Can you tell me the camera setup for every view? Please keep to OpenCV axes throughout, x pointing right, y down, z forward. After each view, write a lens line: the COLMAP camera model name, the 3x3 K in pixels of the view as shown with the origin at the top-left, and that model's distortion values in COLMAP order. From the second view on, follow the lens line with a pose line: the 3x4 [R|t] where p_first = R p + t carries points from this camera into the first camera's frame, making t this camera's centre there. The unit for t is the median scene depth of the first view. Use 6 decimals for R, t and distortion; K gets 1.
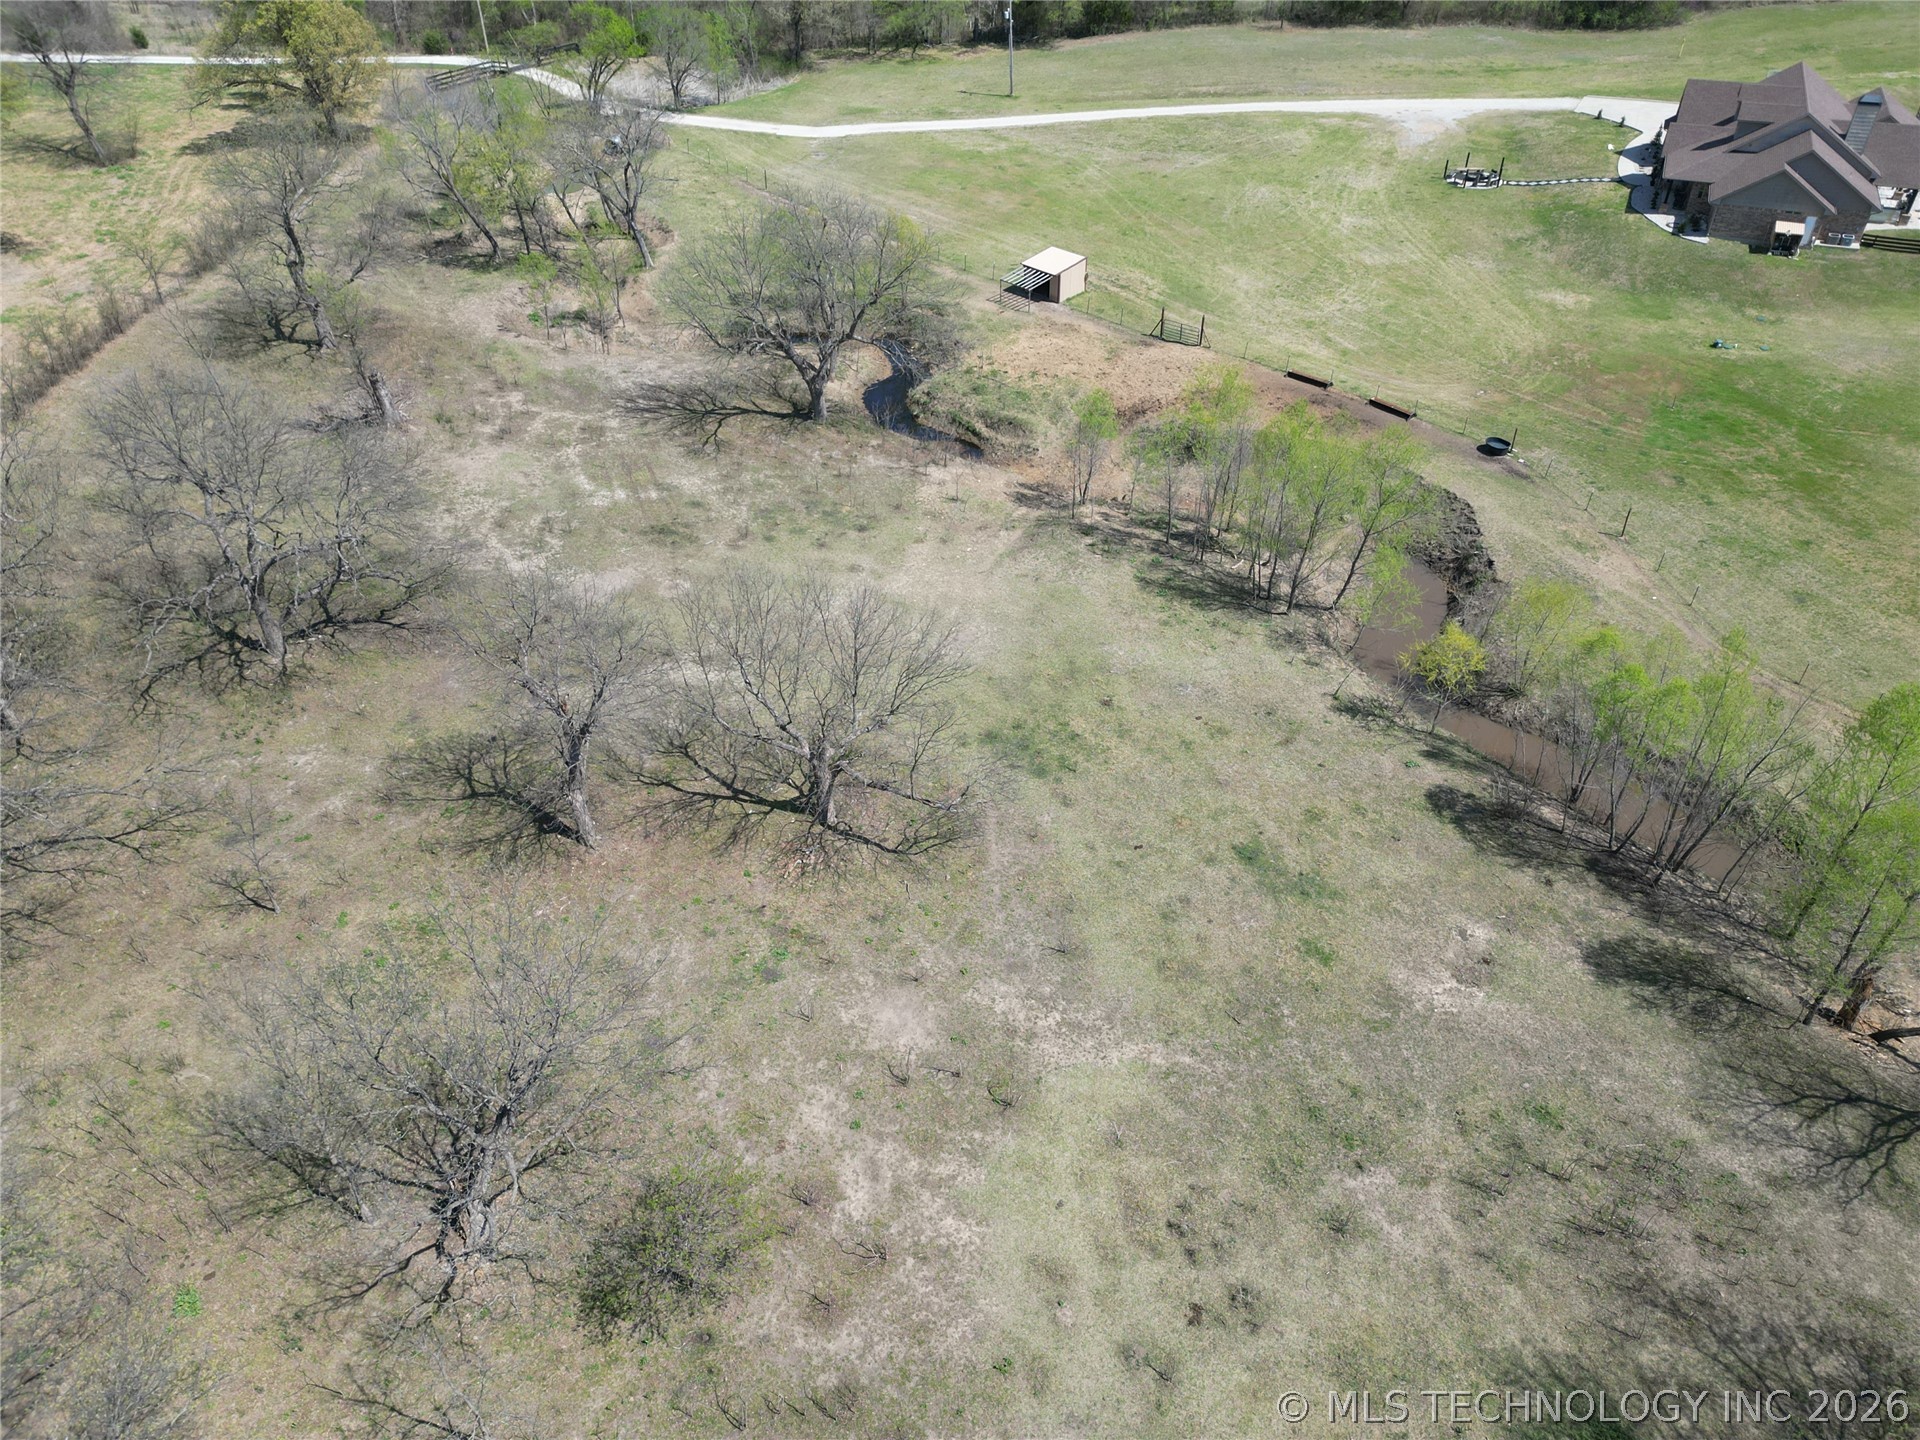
lens RADIAL K [[1338.4, 0, 960.8], [0, 1338.4, 722.2], [0, 0, 1]] dist [0.055029, -0.047874]
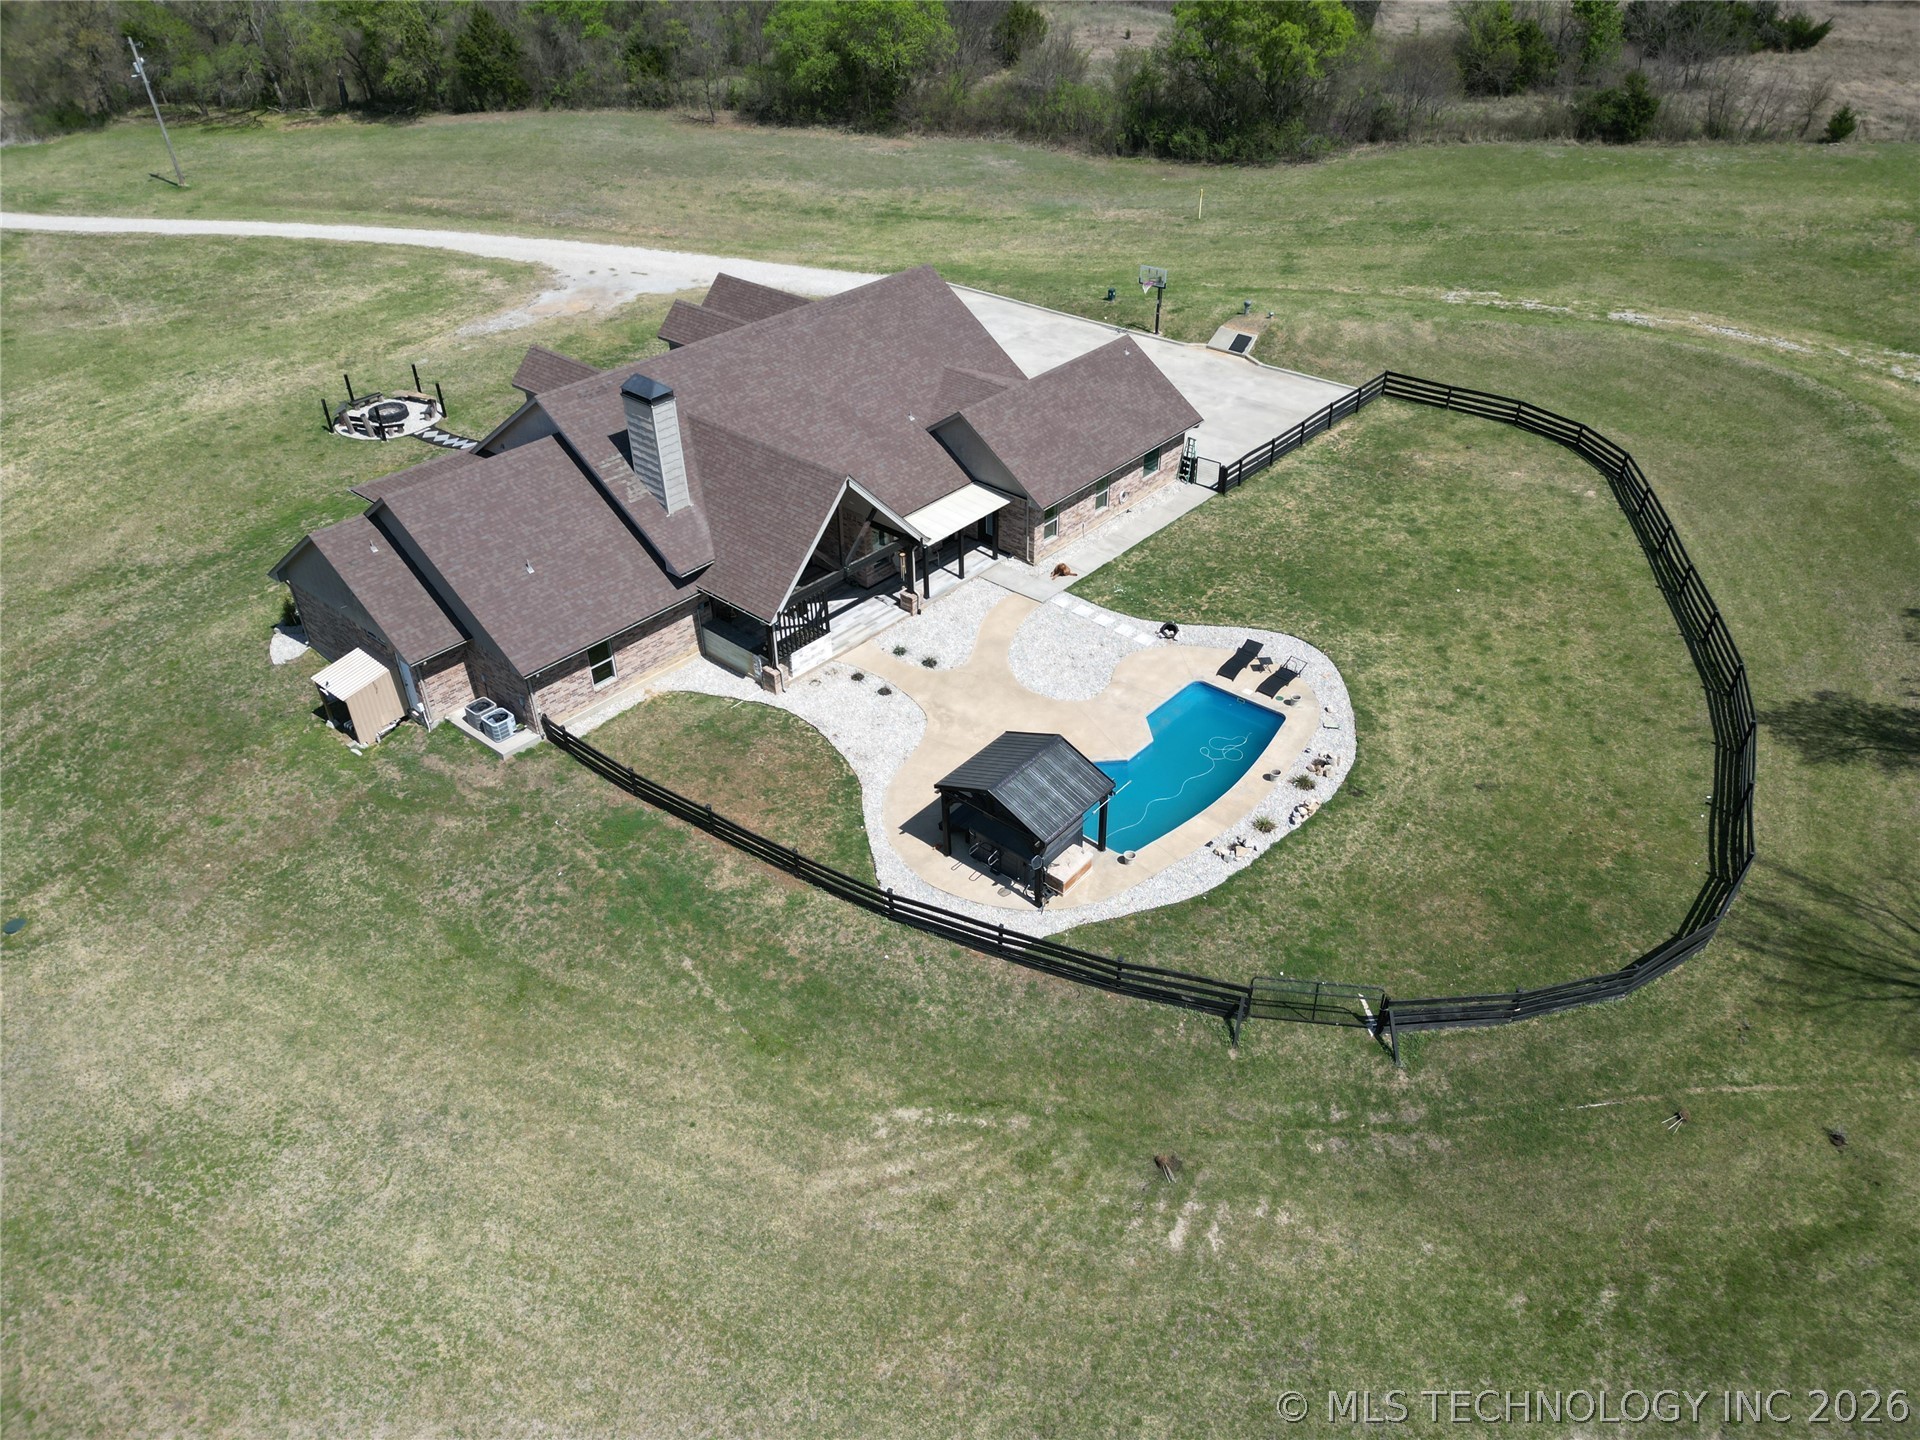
lens RADIAL K [[1336.3, 0, 960.0], [0, 1336.3, 720.0], [0, 0, 1]] dist [0.074701, -0.078735]
pose [[0.958092, 0.167008, -0.232741, 1.707319], [-0.177082, 0.983929, -0.022928, -0.726045], [0.225171, 0.063182, 0.972268, 1.273705]]
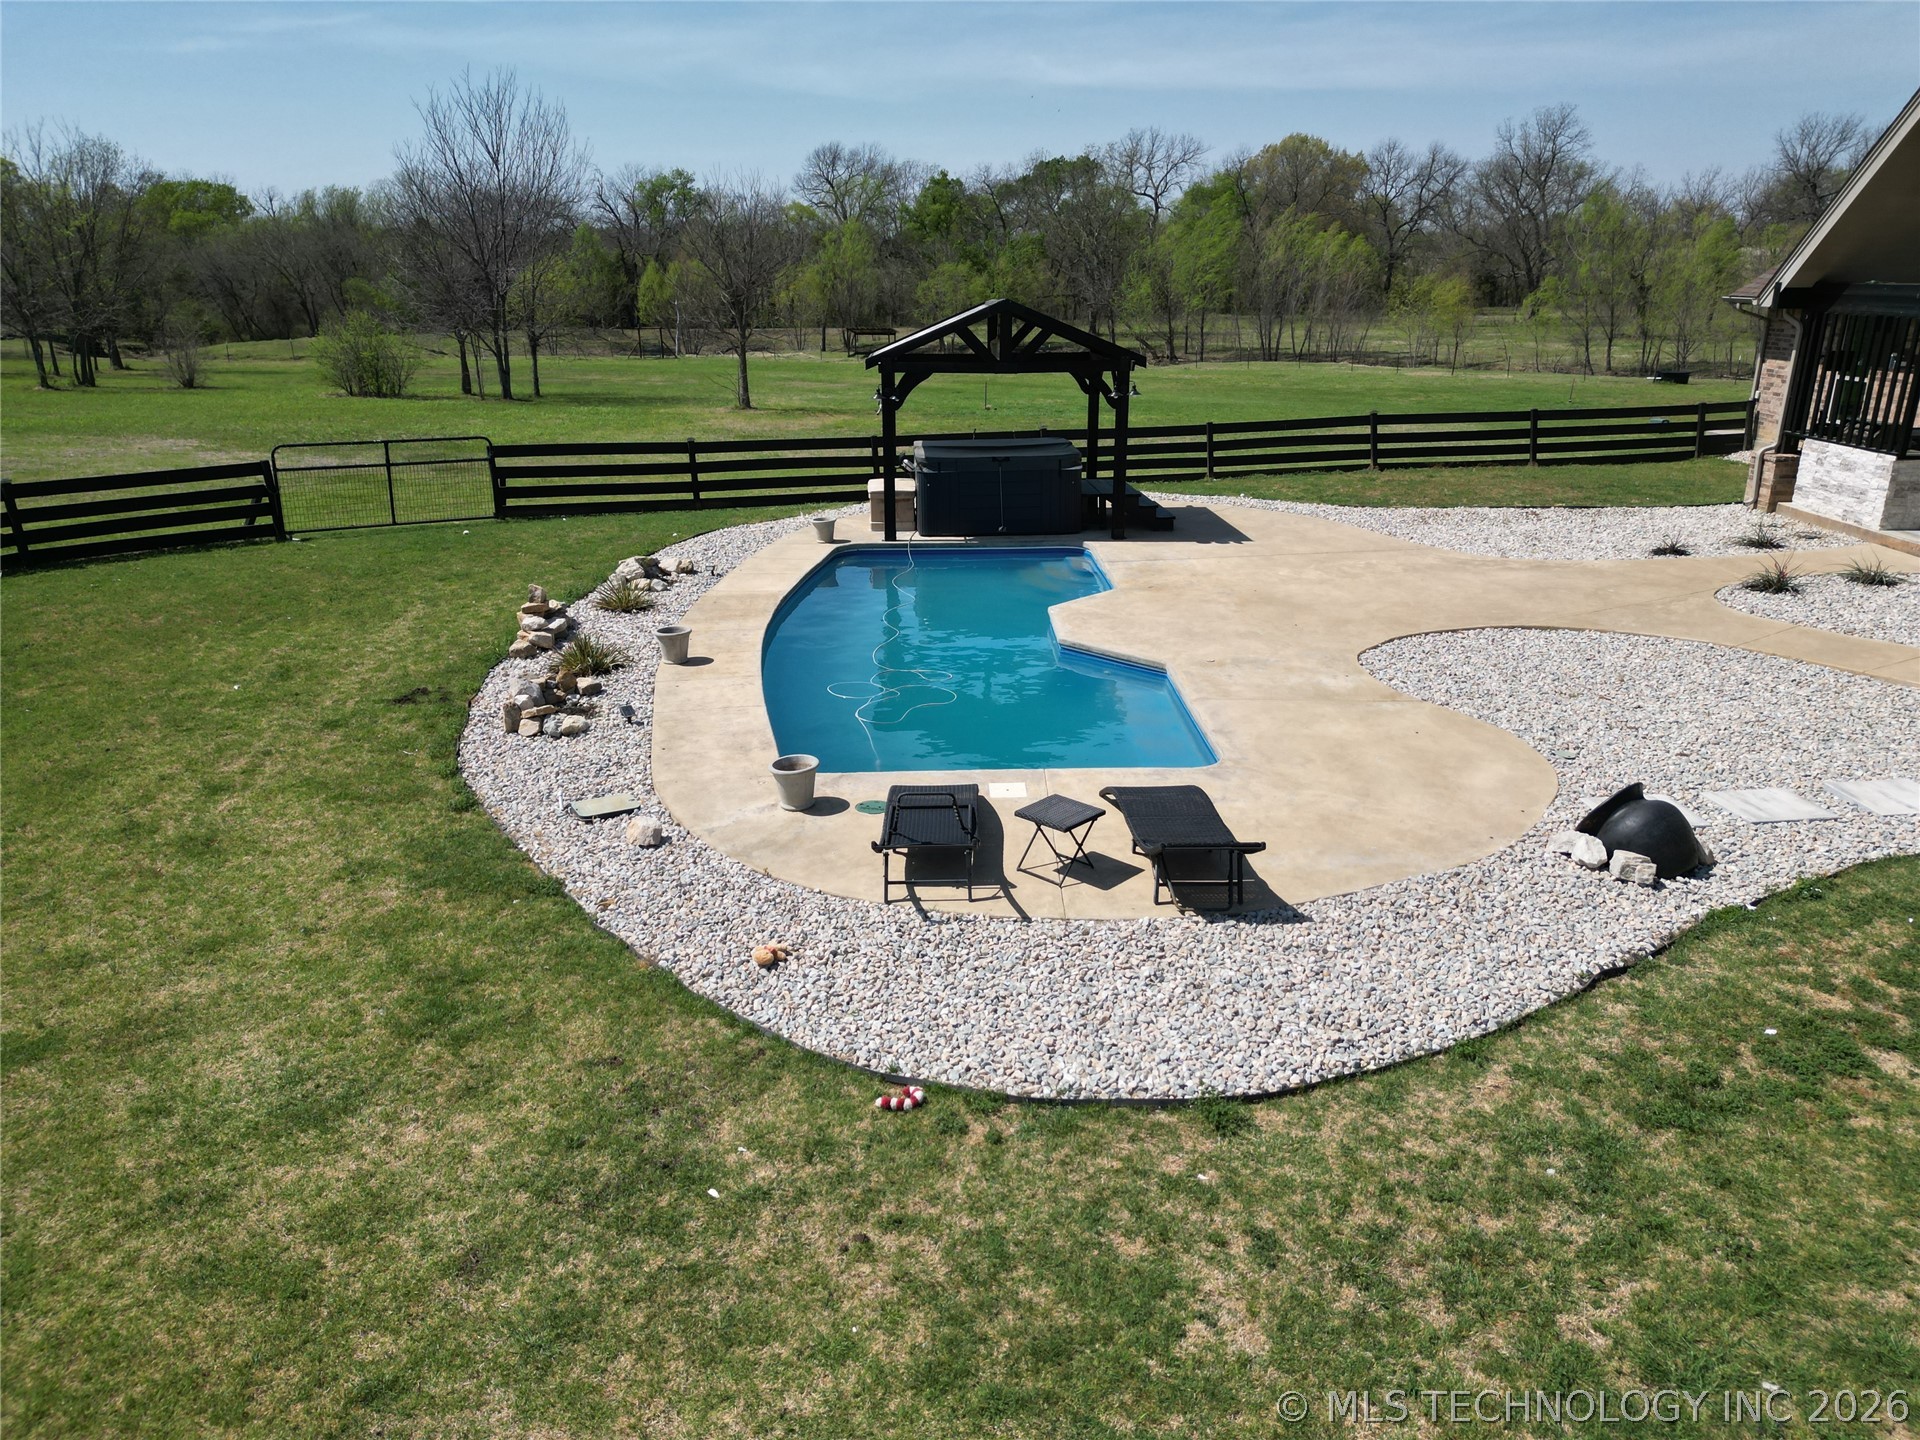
lens RADIAL K [[1338.4, 0, 960.8], [0, 1338.4, 722.2], [0, 0, 1]] dist [0.055029, -0.047874]
pose [[-0.896872, 0.156372, -0.413725, 1.763092], [-0.260590, 0.568991, 0.779963, -0.939870], [0.357370, 0.807339, -0.469564, 2.179202]]
